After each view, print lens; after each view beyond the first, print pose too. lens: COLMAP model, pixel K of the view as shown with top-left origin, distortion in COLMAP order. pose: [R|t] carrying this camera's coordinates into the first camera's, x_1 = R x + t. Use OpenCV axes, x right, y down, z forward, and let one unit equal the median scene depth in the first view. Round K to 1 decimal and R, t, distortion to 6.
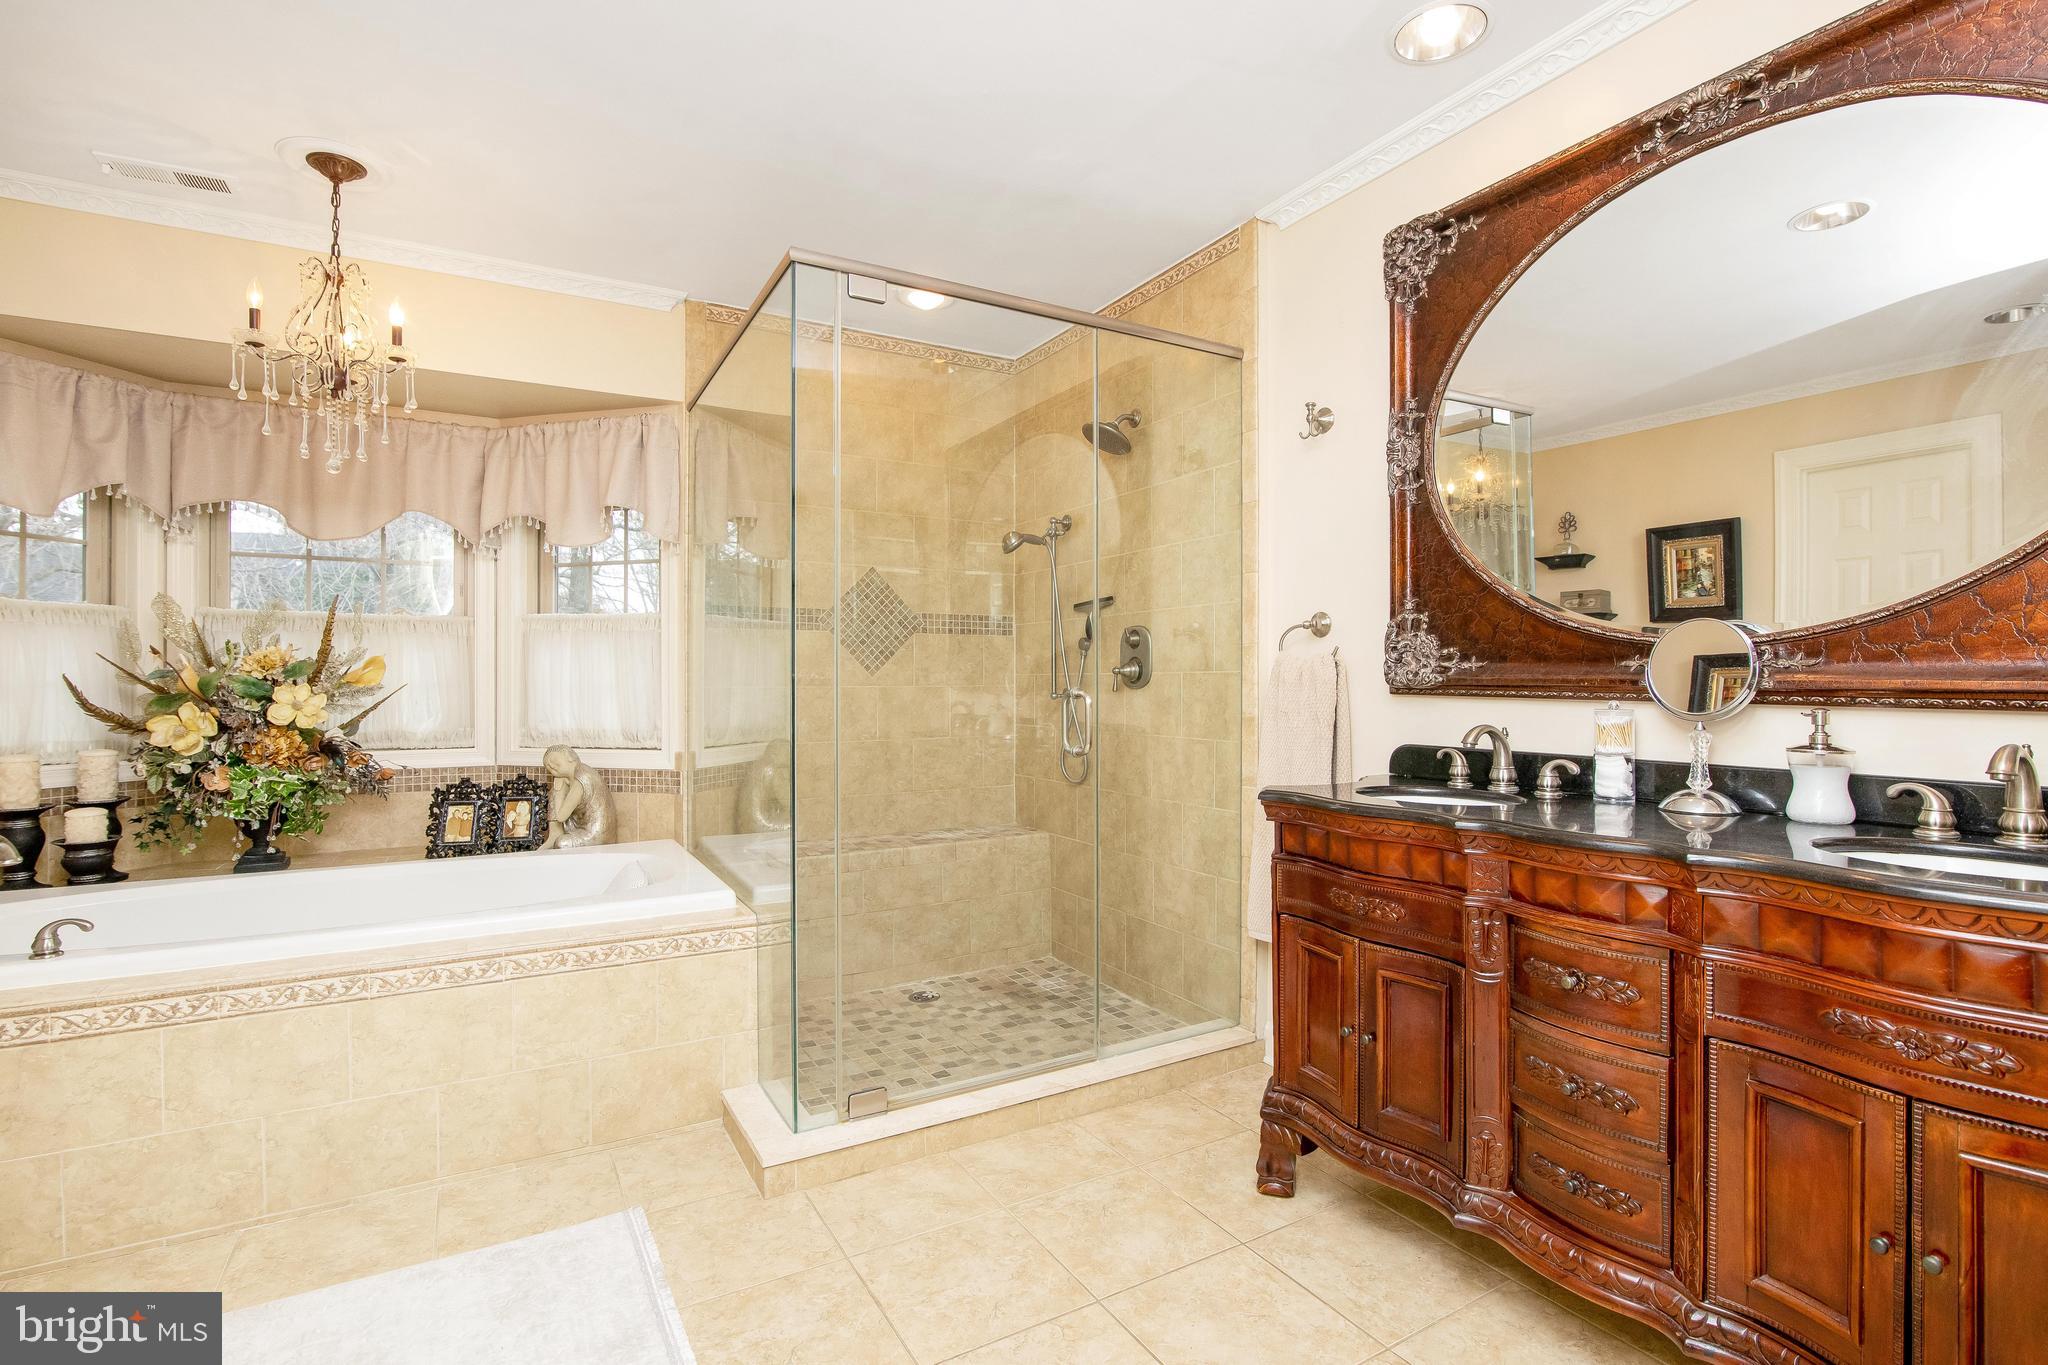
lens RADIAL K [[942.6, 0, 1021.1], [0, 942.6, 678.6], [0, 0, 1]] dist [-0.016977, 0.000602]
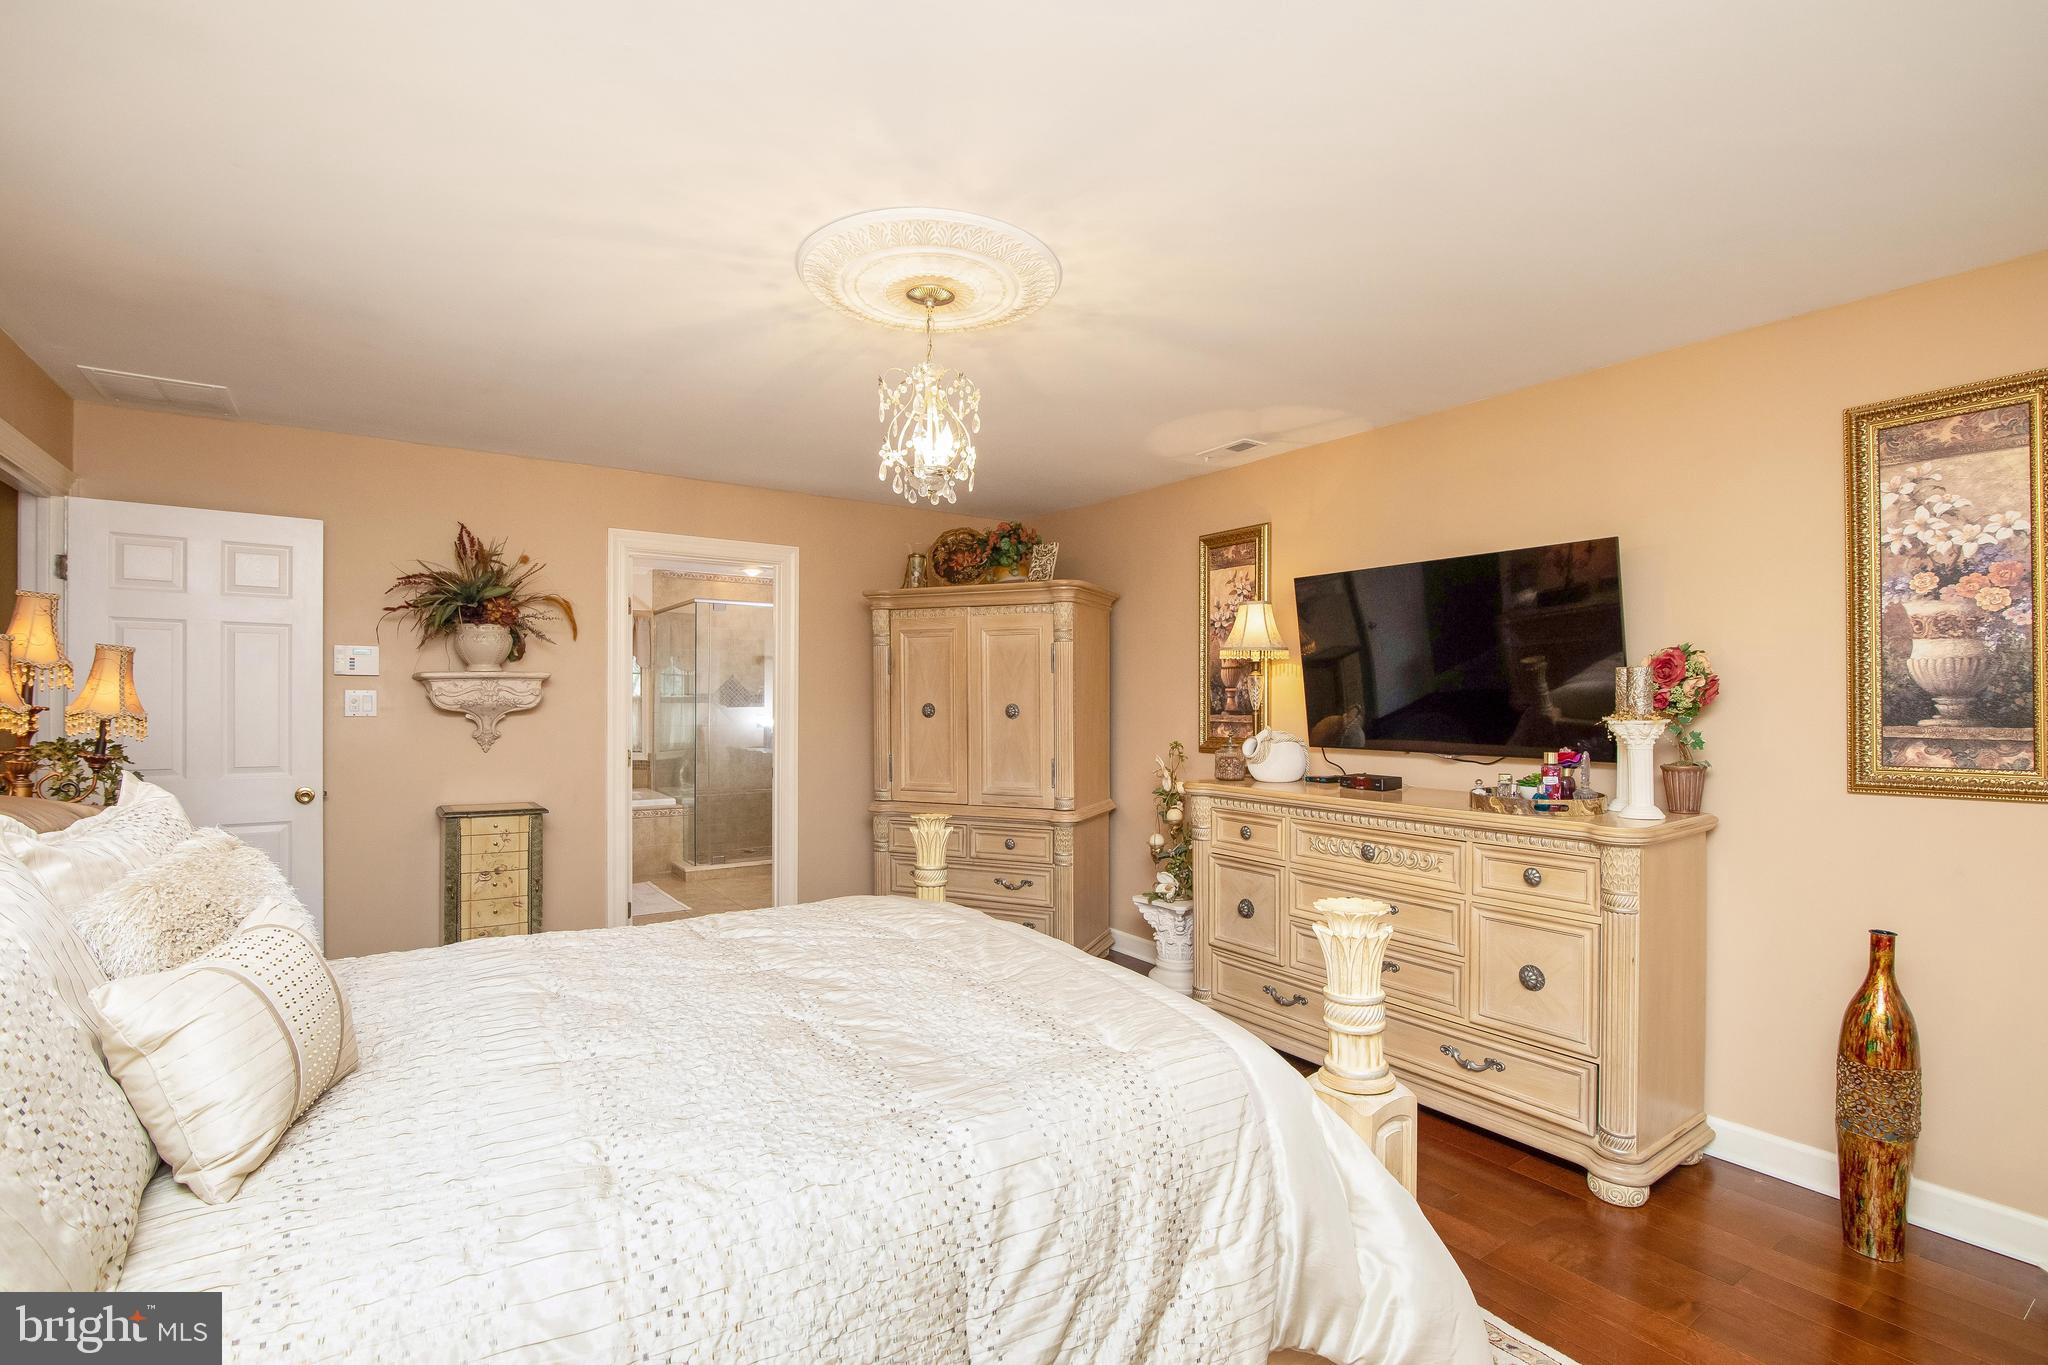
lens RADIAL K [[942.6, 0, 1017.5], [0, 942.6, 699.6], [0, 0, 1]] dist [-0.016977, 0.000602]
pose [[0.996057, 0.002980, 0.088661, 0.380895], [-0.003165, 0.999993, 0.001942, -0.069677], [-0.088655, -0.002215, 0.996060, -1.544117]]
